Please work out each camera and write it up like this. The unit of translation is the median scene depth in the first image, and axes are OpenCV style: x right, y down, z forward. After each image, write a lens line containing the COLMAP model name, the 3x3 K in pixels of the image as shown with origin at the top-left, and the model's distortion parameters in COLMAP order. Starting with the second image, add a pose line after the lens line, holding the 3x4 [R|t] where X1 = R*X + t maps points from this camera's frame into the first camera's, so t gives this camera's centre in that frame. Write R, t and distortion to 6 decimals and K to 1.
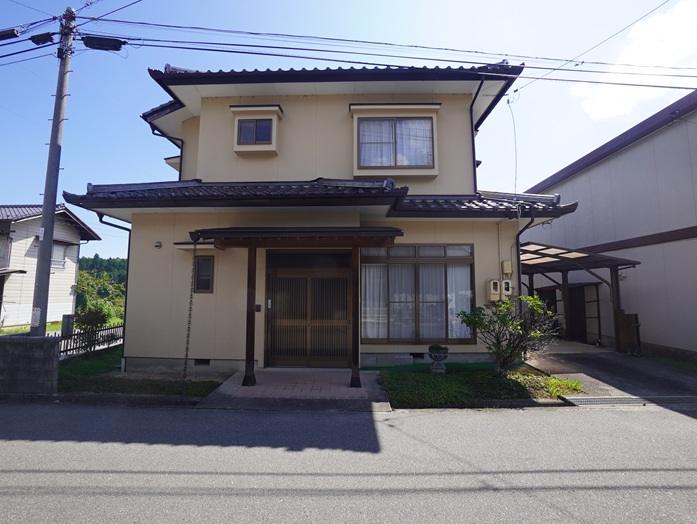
lens RADIAL K [[347.4, 0, 344.1], [0, 347.4, 260.0], [0, 0, 1]] dist [-0.067728, 0.024806]
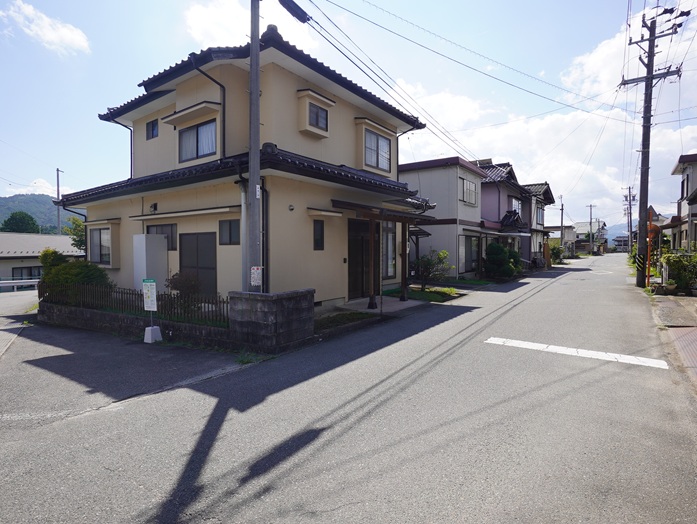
lens RADIAL K [[383.9, 0, 344.1], [0, 383.9, 260.0], [0, 0, 1]] dist [-0.051685, 0.025405]
pose [[0.571591, -0.026544, 0.820109, -1.381552], [-0.075418, 0.993546, 0.084722, 0.005156], [-0.817065, -0.110277, 0.565900, 0.115186]]
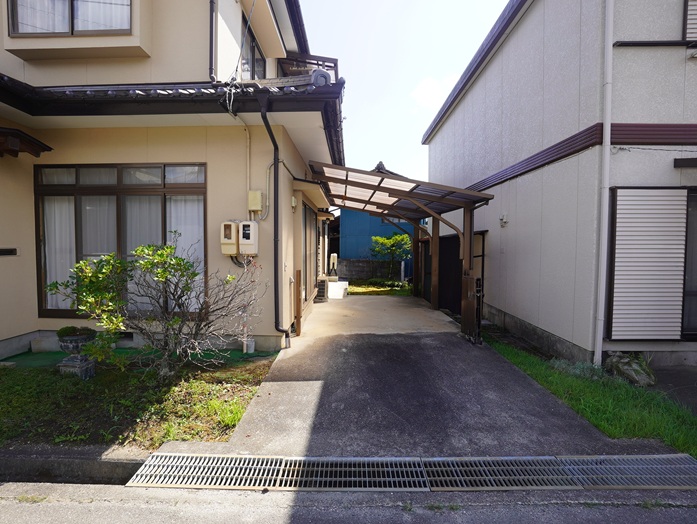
lens RADIAL K [[347.4, 0, 344.1], [0, 347.4, 260.0], [0, 0, 1]] dist [-0.067728, 0.024806]
pose [[0.999975, 0.003185, 0.006308, 0.644414], [-0.004035, 0.990183, 0.139717, 0.040422], [-0.005801, -0.139739, 0.990171, 0.381428]]
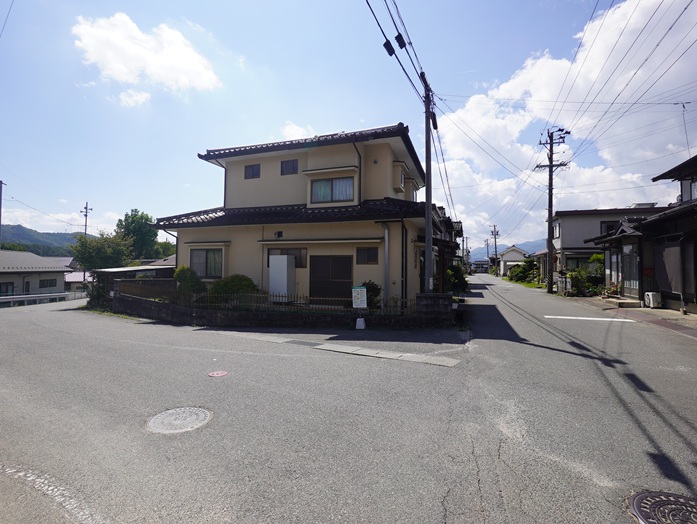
lens RADIAL K [[347.4, 0, 344.1], [0, 347.4, 260.0], [0, 0, 1]] dist [-0.067728, 0.024806]
pose [[0.316537, 0.026373, 0.948214, -2.112708], [-0.096746, 0.995298, 0.004614, 0.068324], [-0.943634, -0.093196, 0.317600, 0.672521]]
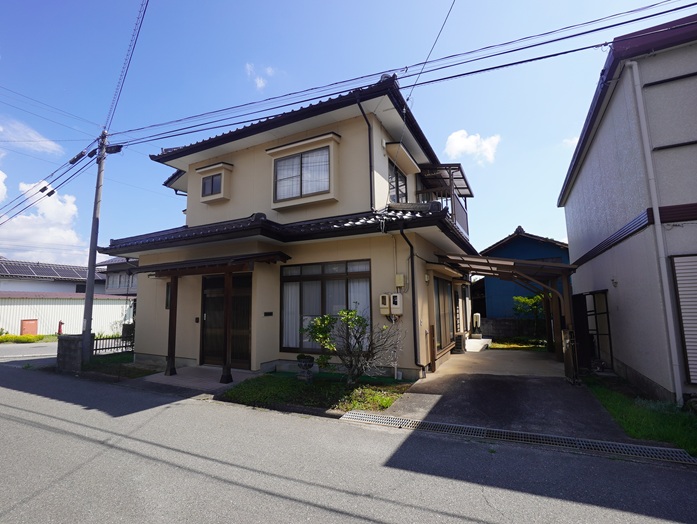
lens RADIAL K [[347.4, 0, 344.1], [0, 347.4, 260.0], [0, 0, 1]] dist [-0.067728, 0.024806]
pose [[0.903983, -0.070113, -0.421781, 0.769532], [0.056027, 0.997382, -0.045717, -0.000627], [0.423882, 0.017696, 0.905545, 0.034038]]
